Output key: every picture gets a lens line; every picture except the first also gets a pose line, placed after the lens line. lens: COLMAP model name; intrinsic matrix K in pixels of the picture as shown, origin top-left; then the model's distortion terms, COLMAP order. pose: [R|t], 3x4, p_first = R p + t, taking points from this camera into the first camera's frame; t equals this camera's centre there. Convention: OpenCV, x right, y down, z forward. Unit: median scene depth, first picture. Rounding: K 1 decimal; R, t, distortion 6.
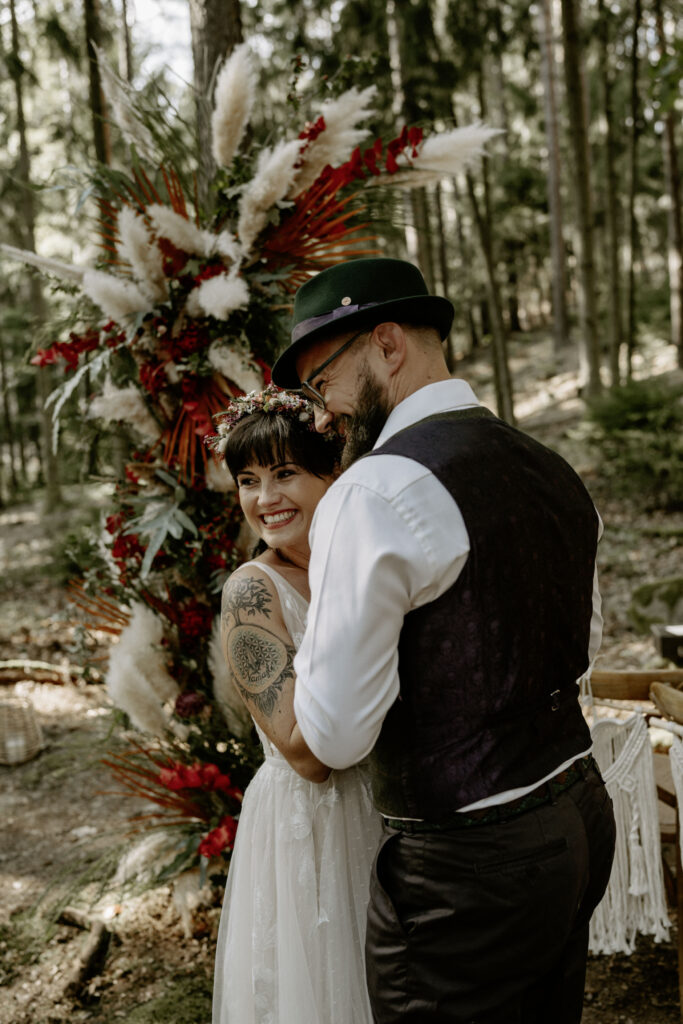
lens RADIAL K [[1114.8, 0, 341.5], [0, 1114.8, 512.0], [0, 0, 1]] dist [-0.099422, 0.016587]
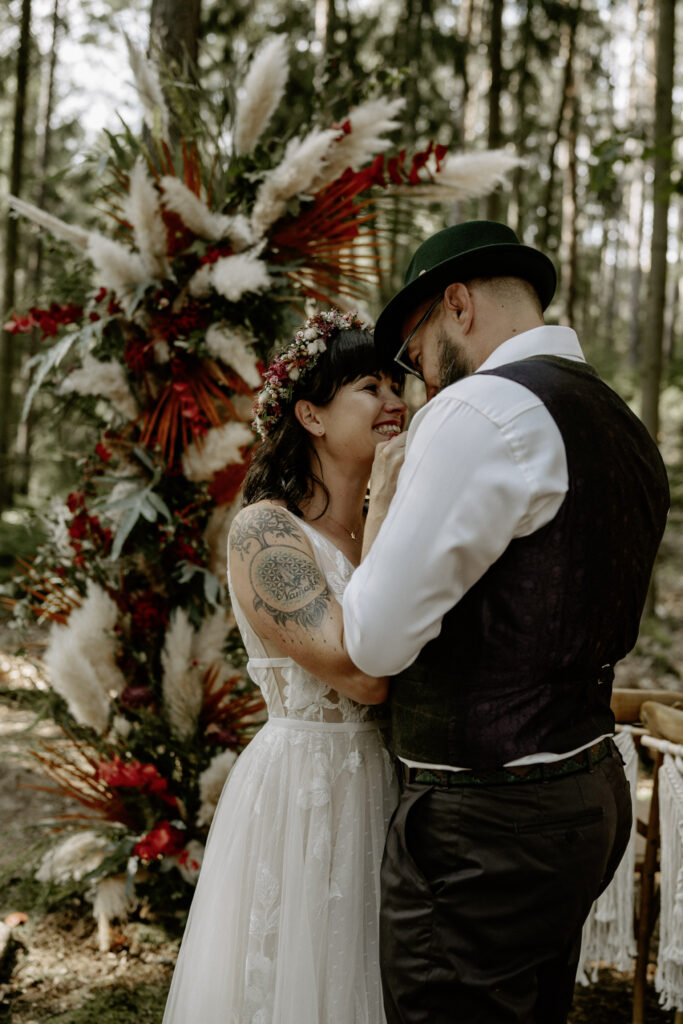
lens RADIAL K [[1134.4, 0, 380.3], [0, 1134.4, 513.3], [0, 0, 1]] dist [-0.052566, 0.002535]
pose [[0.981328, 0.121211, 0.149344, -0.098970], [-0.109273, 0.990308, -0.085729, 0.080383], [-0.158288, 0.067809, 0.985062, 0.007936]]
